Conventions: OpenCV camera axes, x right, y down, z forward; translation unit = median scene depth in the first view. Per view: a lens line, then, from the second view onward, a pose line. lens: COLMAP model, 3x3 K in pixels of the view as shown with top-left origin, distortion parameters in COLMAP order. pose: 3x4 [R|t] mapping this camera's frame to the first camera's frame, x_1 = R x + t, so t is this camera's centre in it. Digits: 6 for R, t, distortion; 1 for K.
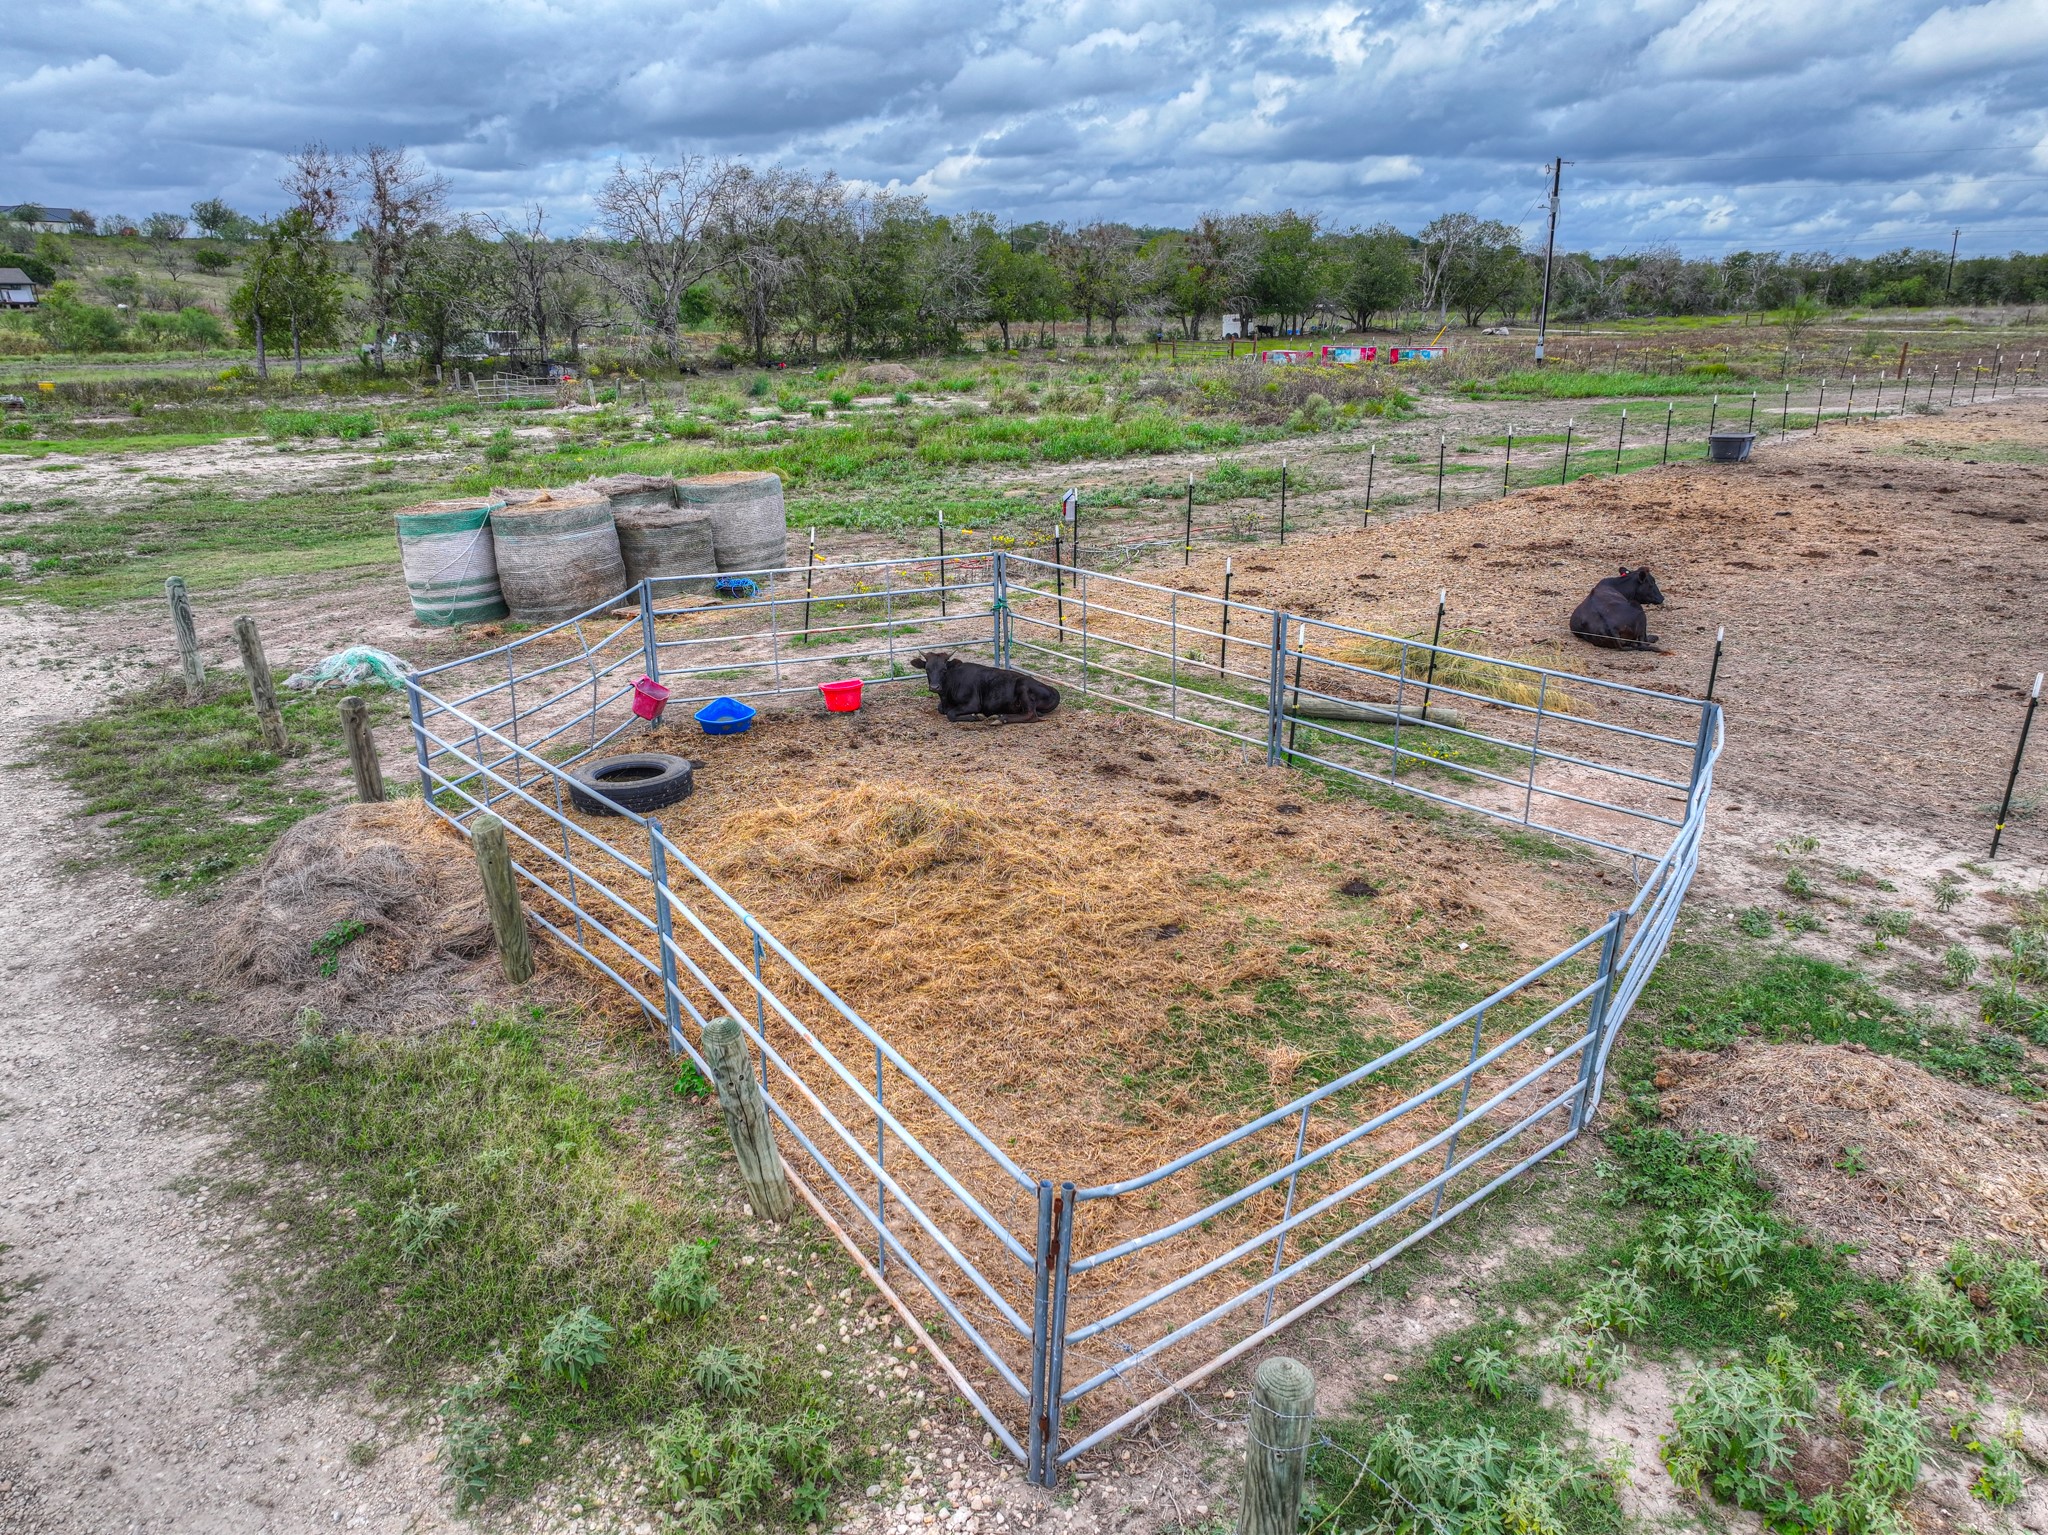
lens RADIAL K [[1447.0, 0, 1024.0], [0, 1447.0, 767.5], [0, 0, 1]] dist [0.010555, 0.001971]
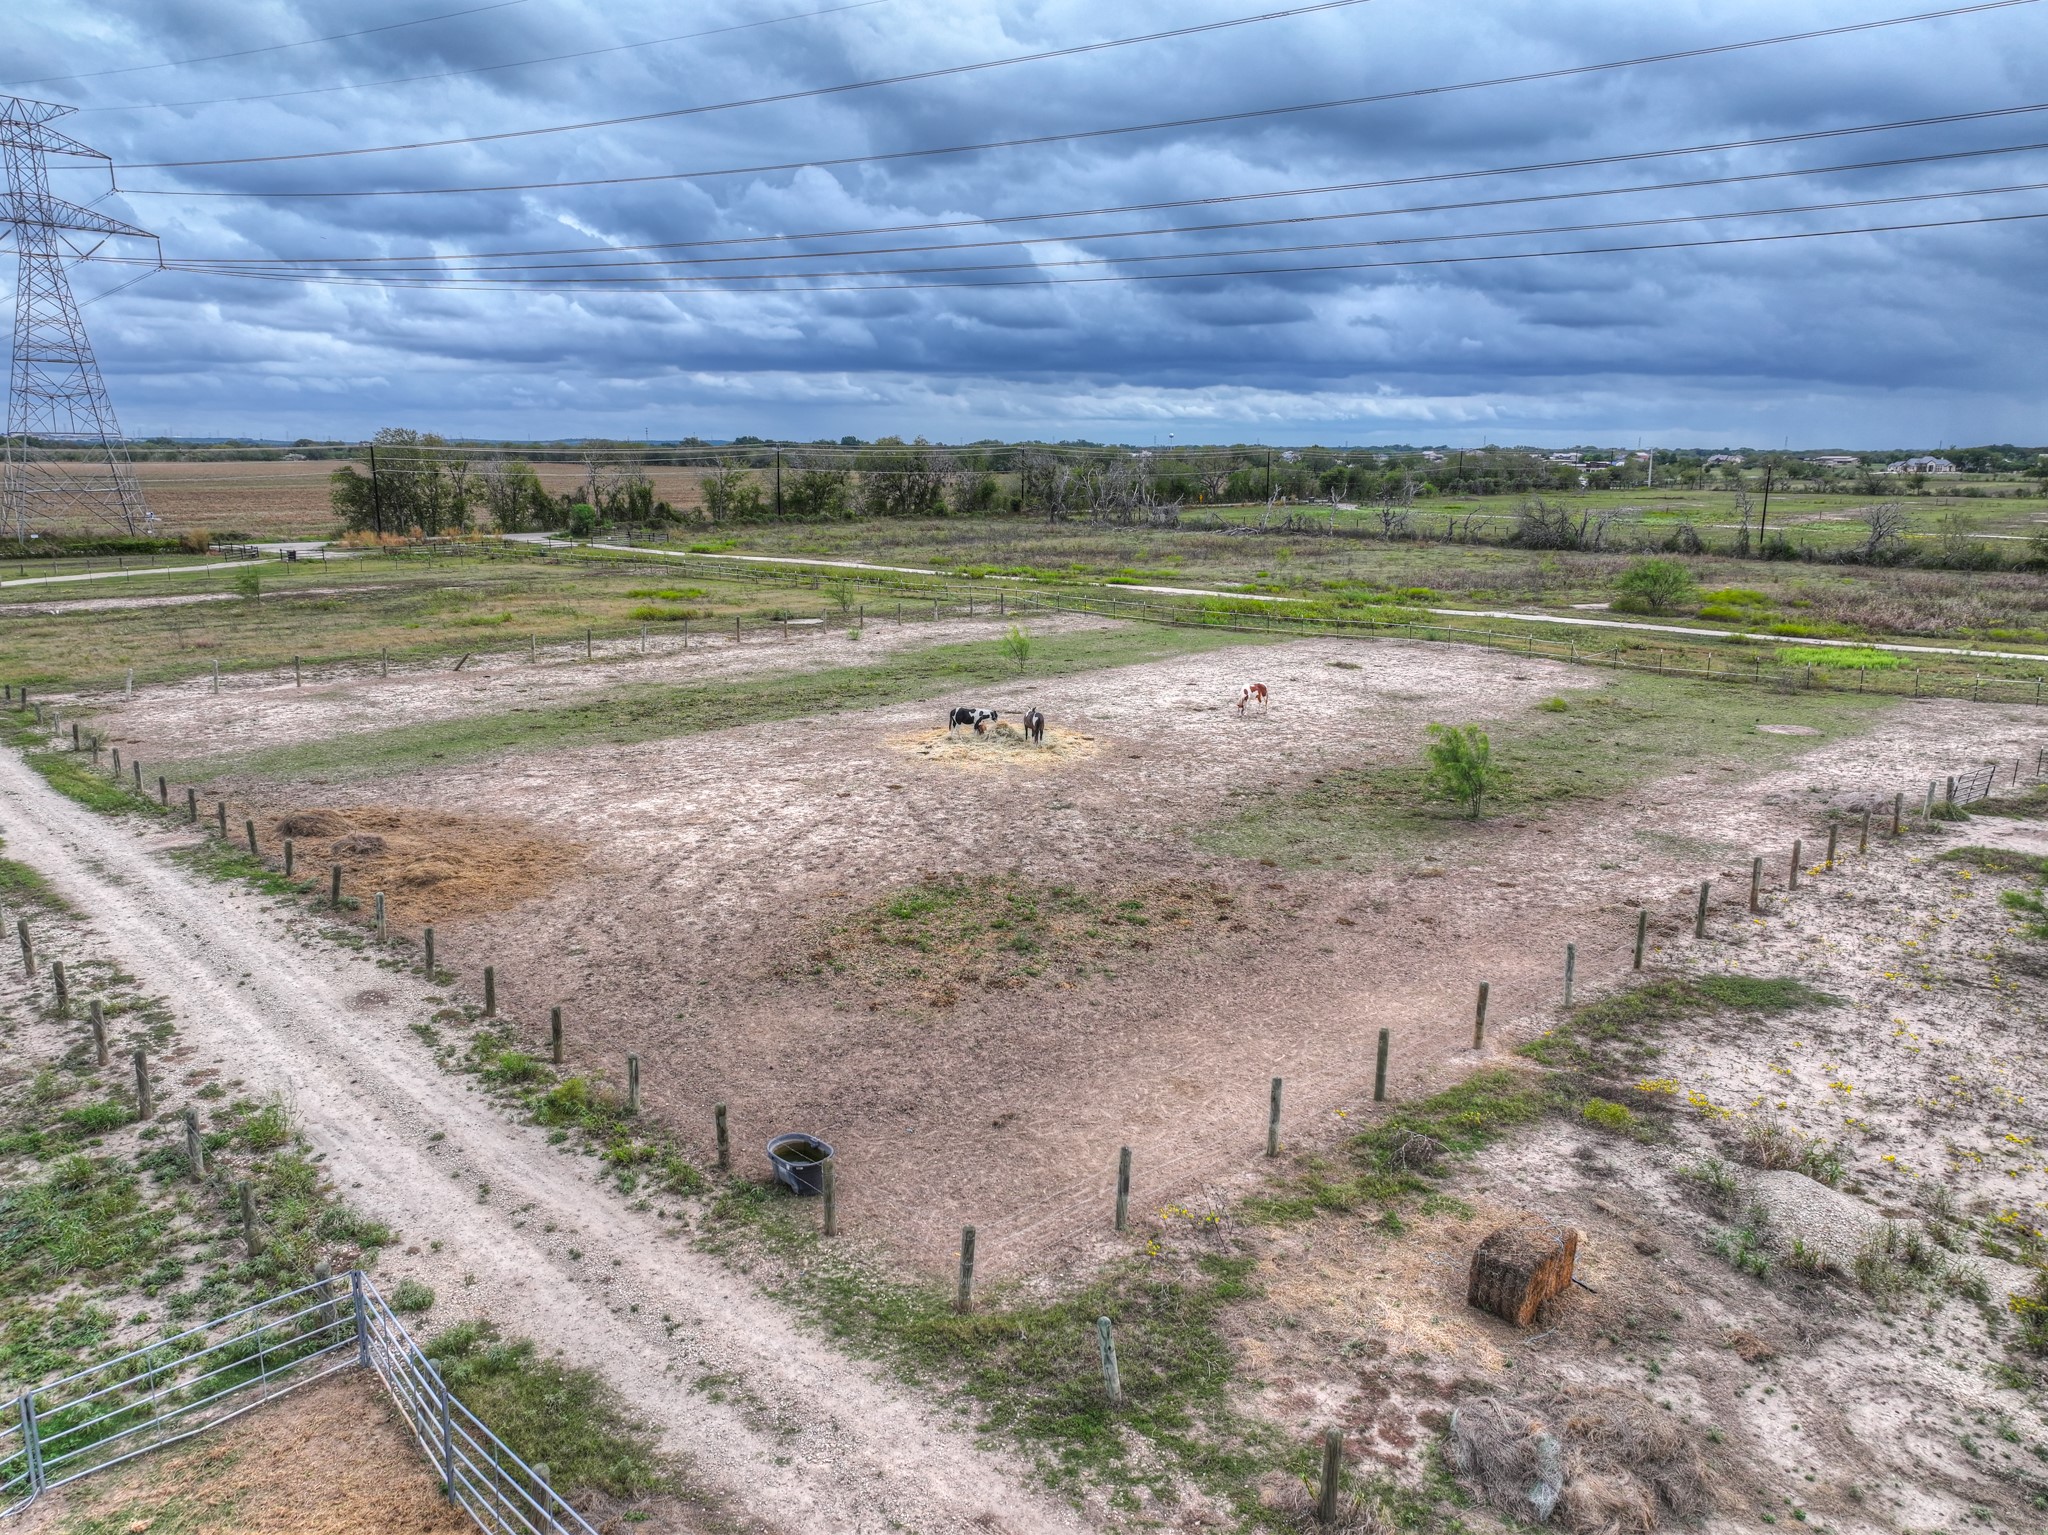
lens RADIAL K [[1447.0, 0, 1024.0], [0, 1447.0, 767.5], [0, 0, 1]] dist [0.010555, 0.001971]
pose [[-0.996740, 0.014173, -0.079431, -0.101771], [-0.027924, 0.863024, 0.504390, -0.199678], [0.075699, 0.504964, -0.859815, 0.262538]]
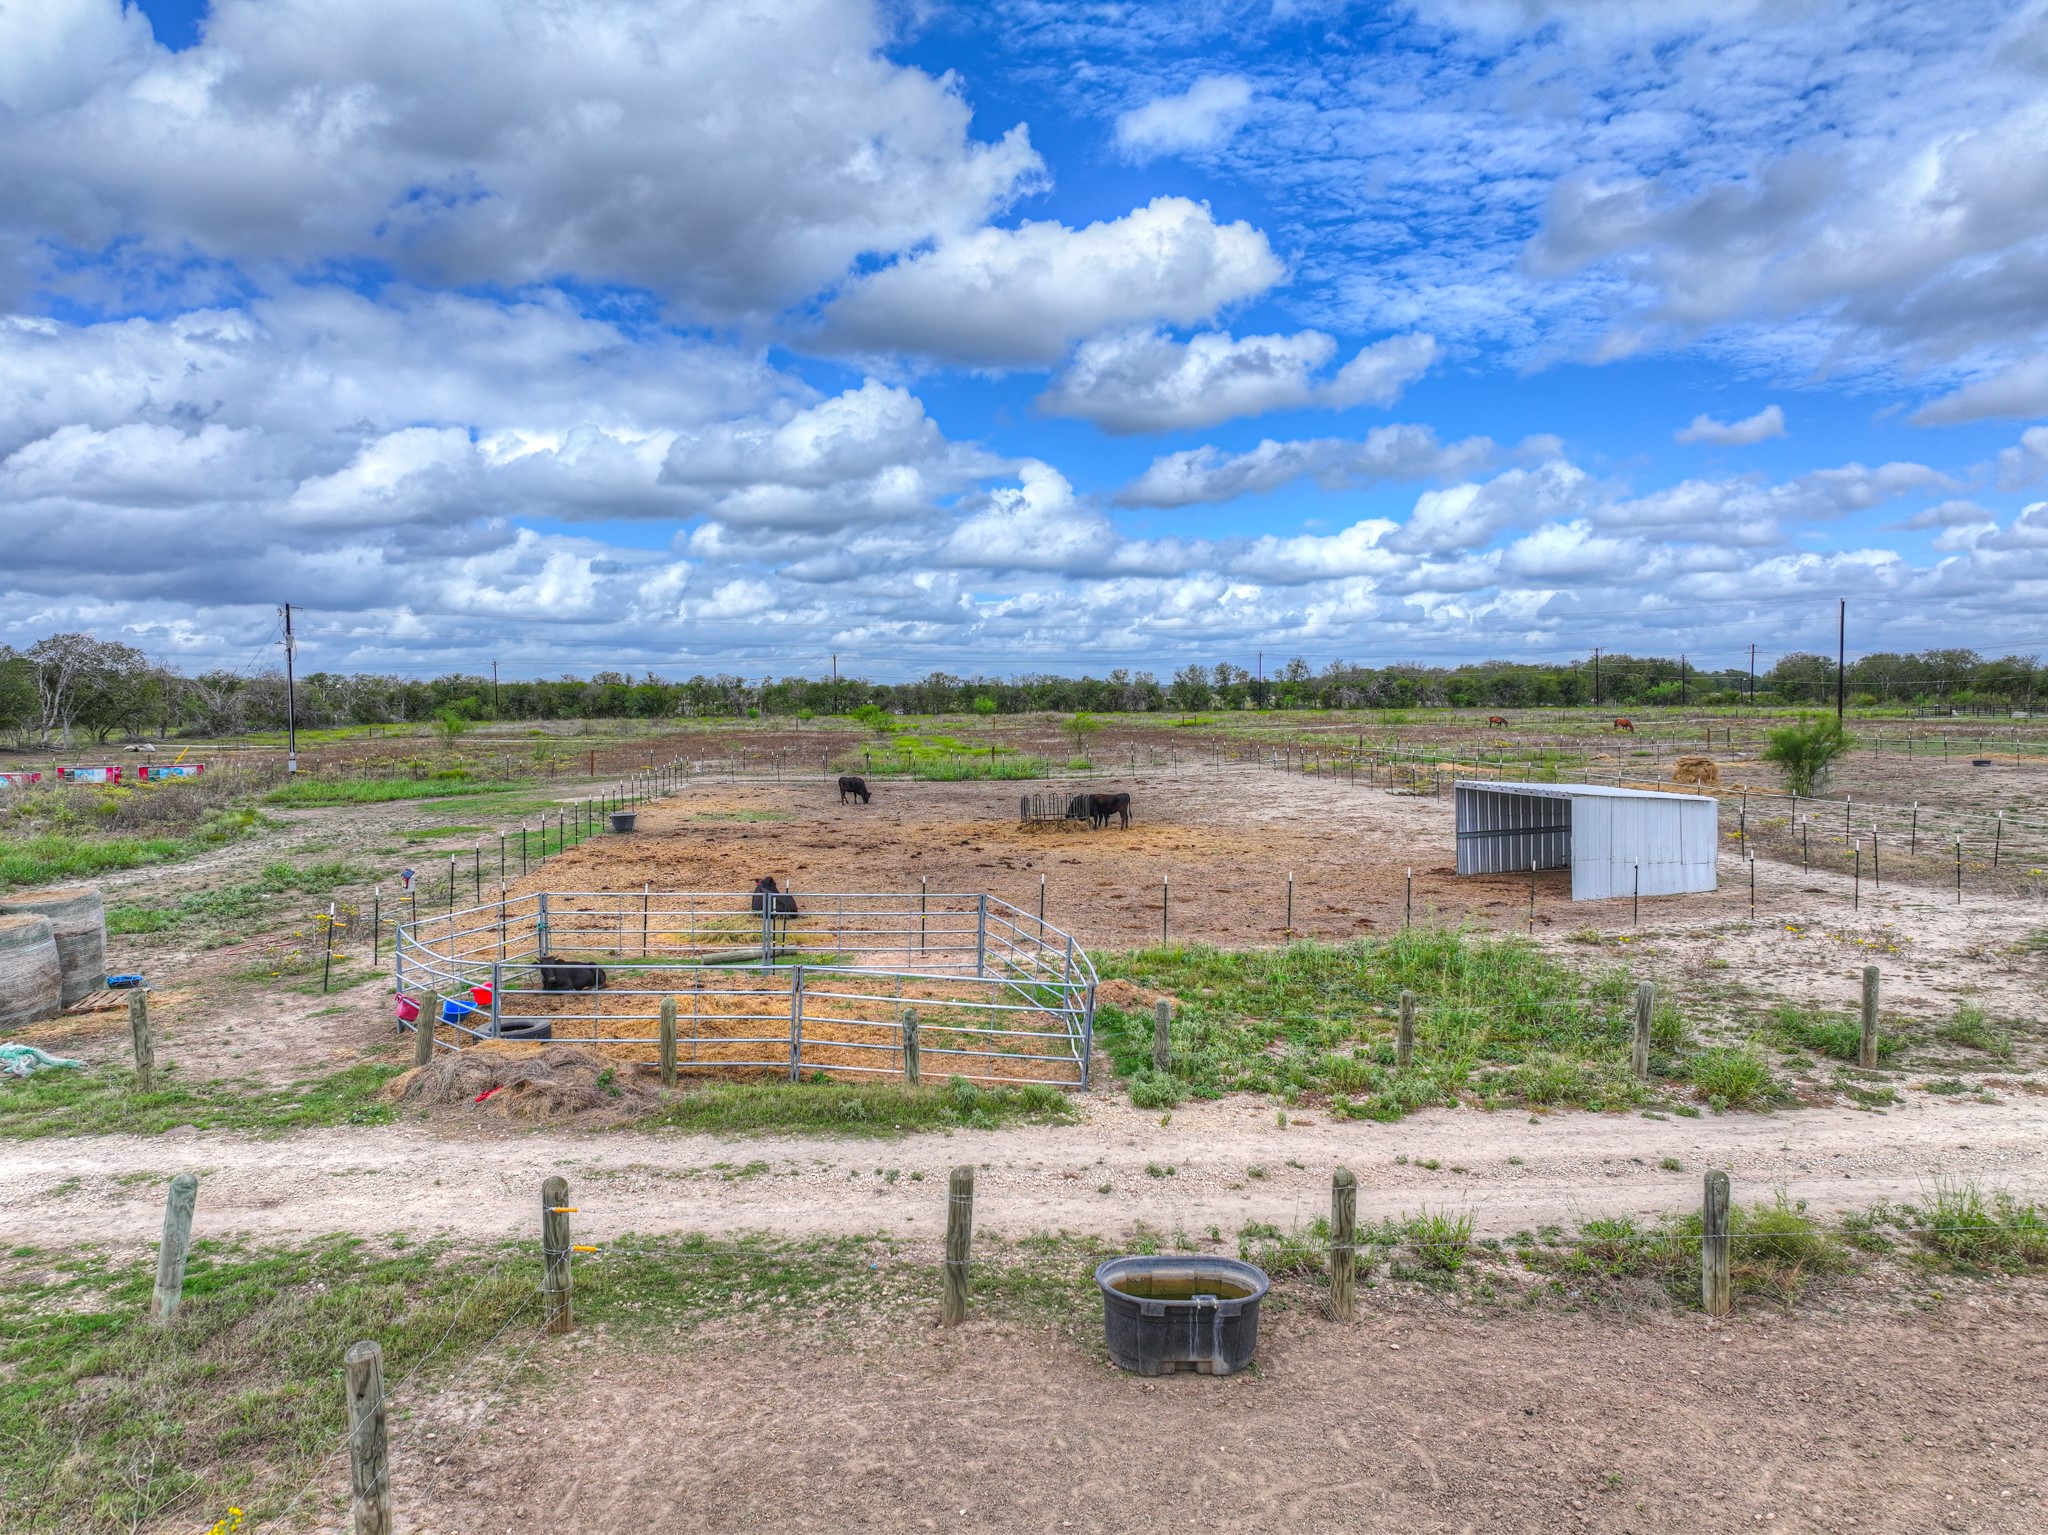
lens RADIAL K [[1447.0, 0, 1024.0], [0, 1447.0, 767.5], [0, 0, 1]] dist [0.010555, 0.001971]
pose [[0.600002, -0.035832, 0.799196, -0.203115], [0.250260, 0.957264, -0.144966, 0.017204], [-0.759847, 0.286987, 0.583328, -0.077960]]
